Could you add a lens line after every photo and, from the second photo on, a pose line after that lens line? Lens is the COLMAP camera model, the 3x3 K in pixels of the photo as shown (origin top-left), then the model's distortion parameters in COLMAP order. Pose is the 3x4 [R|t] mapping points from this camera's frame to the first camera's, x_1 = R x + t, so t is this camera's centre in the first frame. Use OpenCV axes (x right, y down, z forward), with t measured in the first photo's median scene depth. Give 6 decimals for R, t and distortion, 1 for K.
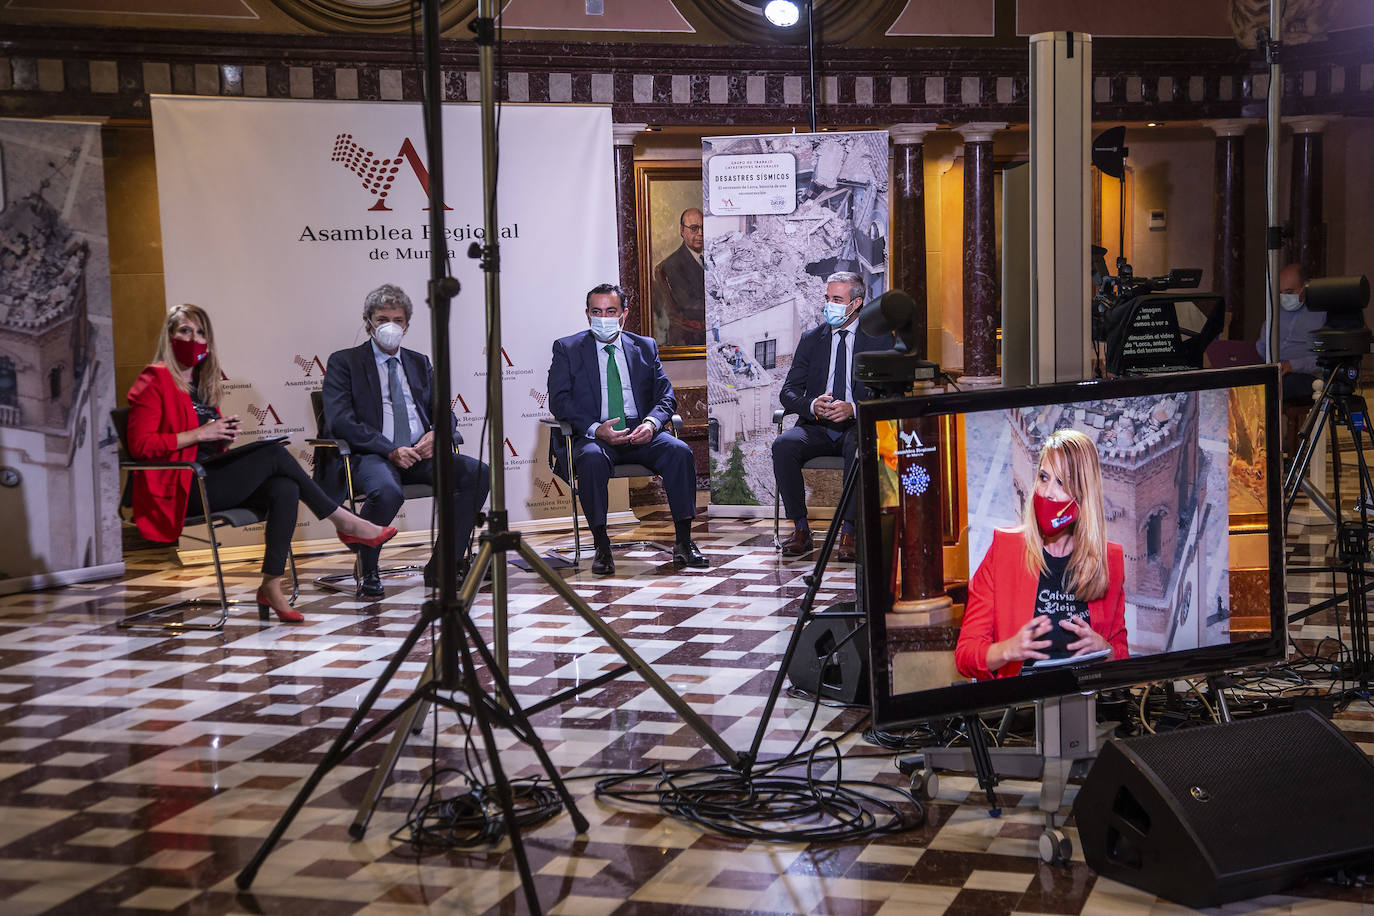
lens RADIAL K [[2180.5, 0, 687.0], [0, 2180.5, 458.0], [0, 0, 1]] dist [0.206628, 0.143459]
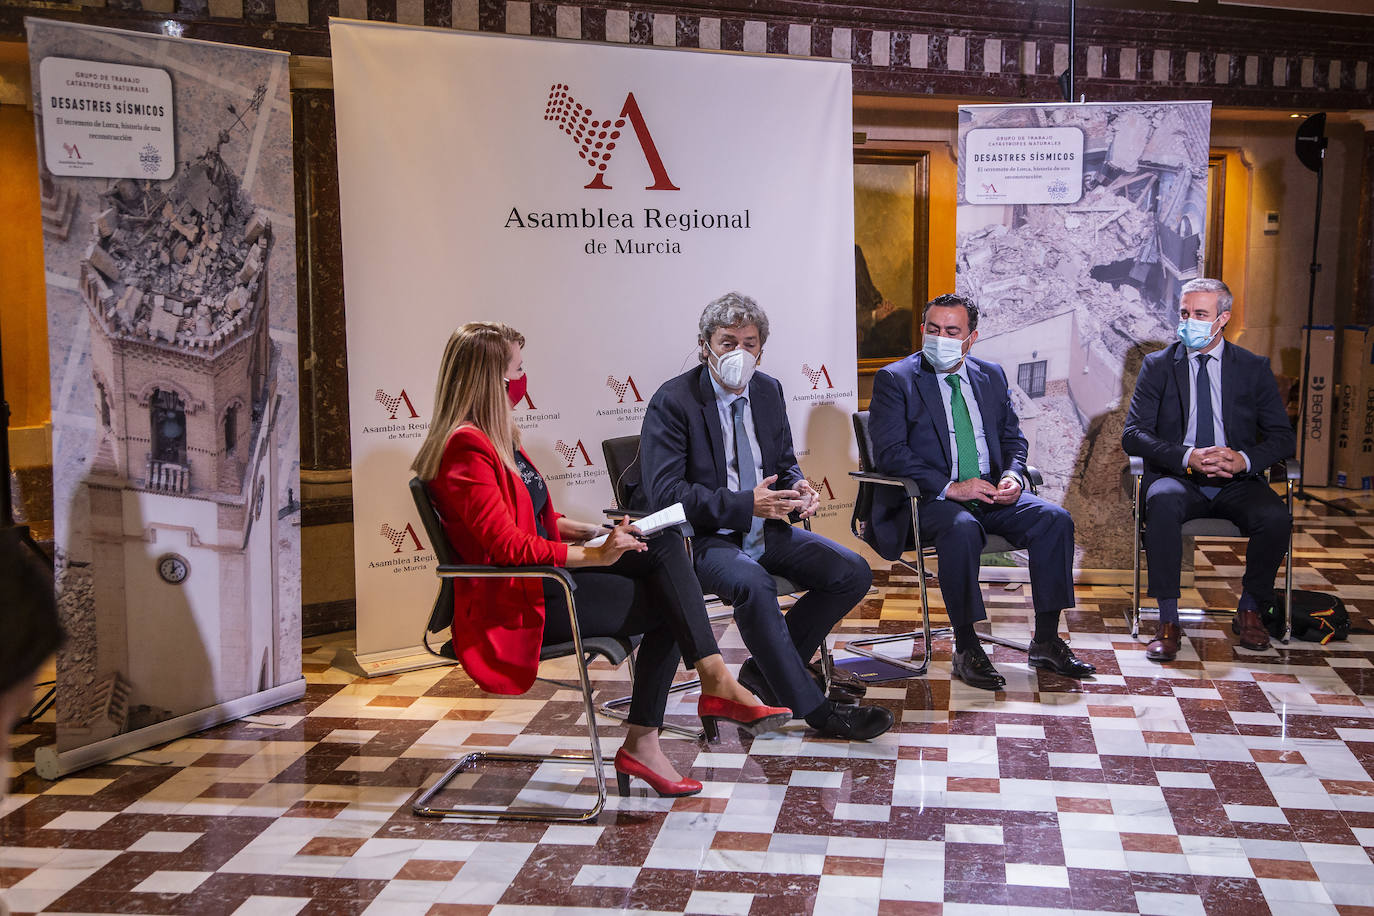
lens RADIAL K [[1914.9, 0, 693.2], [0, 1914.9, 463.0], [0, 0, 1]] dist [0.129856, 0.035950]
pose [[0.982739, -0.001648, 0.184988, -0.234941], [-0.001617, 0.999846, 0.017500, -0.031254], [-0.184988, -0.017497, 0.982585, 0.356358]]
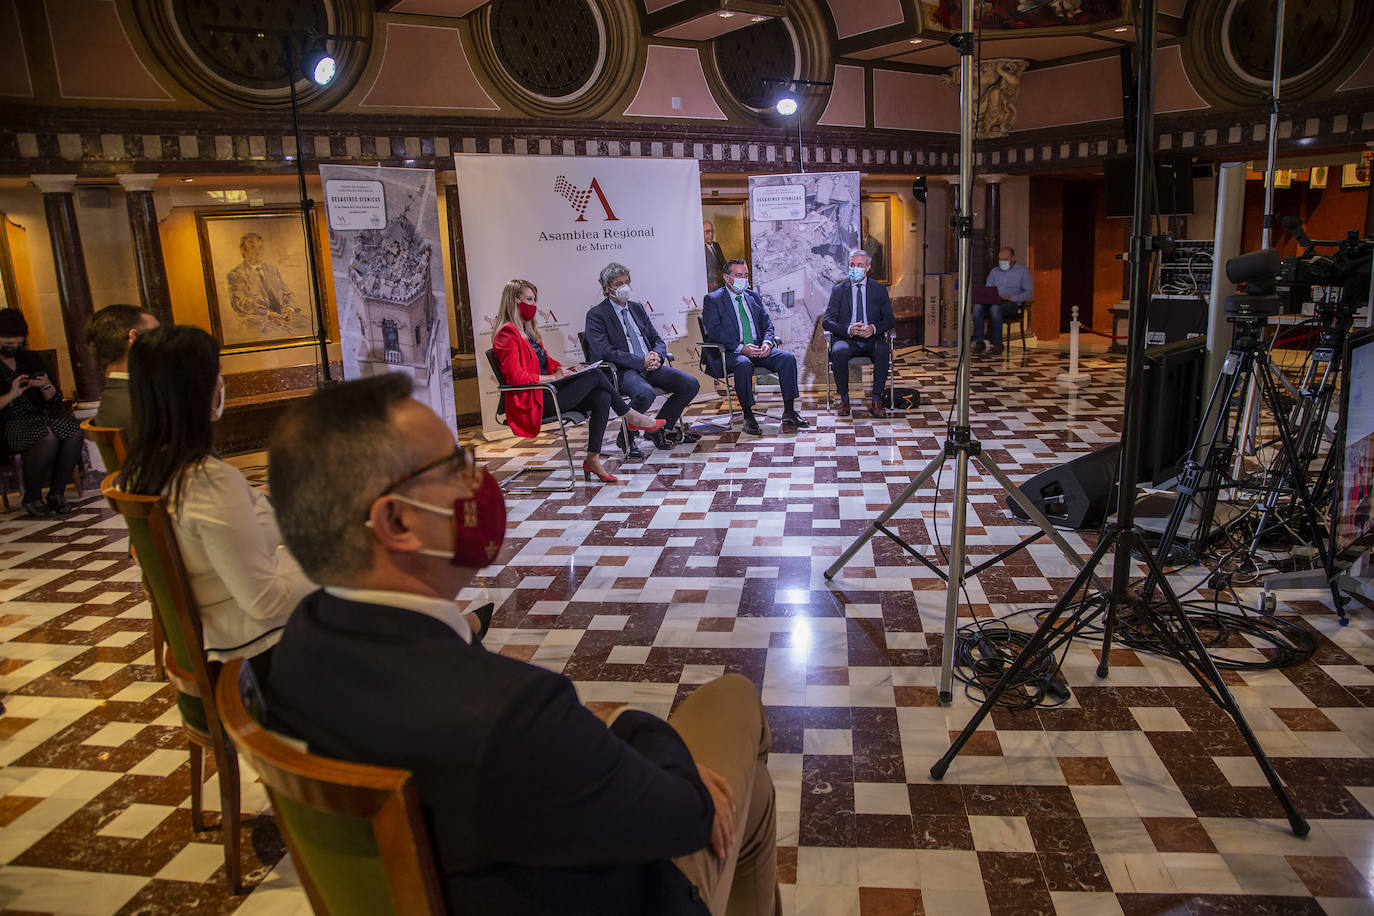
lens RADIAL K [[931.5, 0, 692.0], [0, 931.5, 459.3], [0, 0, 1]] dist [-0.127188, 0.072488]
pose [[0.982019, -0.065498, 0.177056, -0.197828], [0.043353, 0.991061, 0.126173, -0.018549], [-0.183737, -0.116228, 0.976080, 0.285515]]
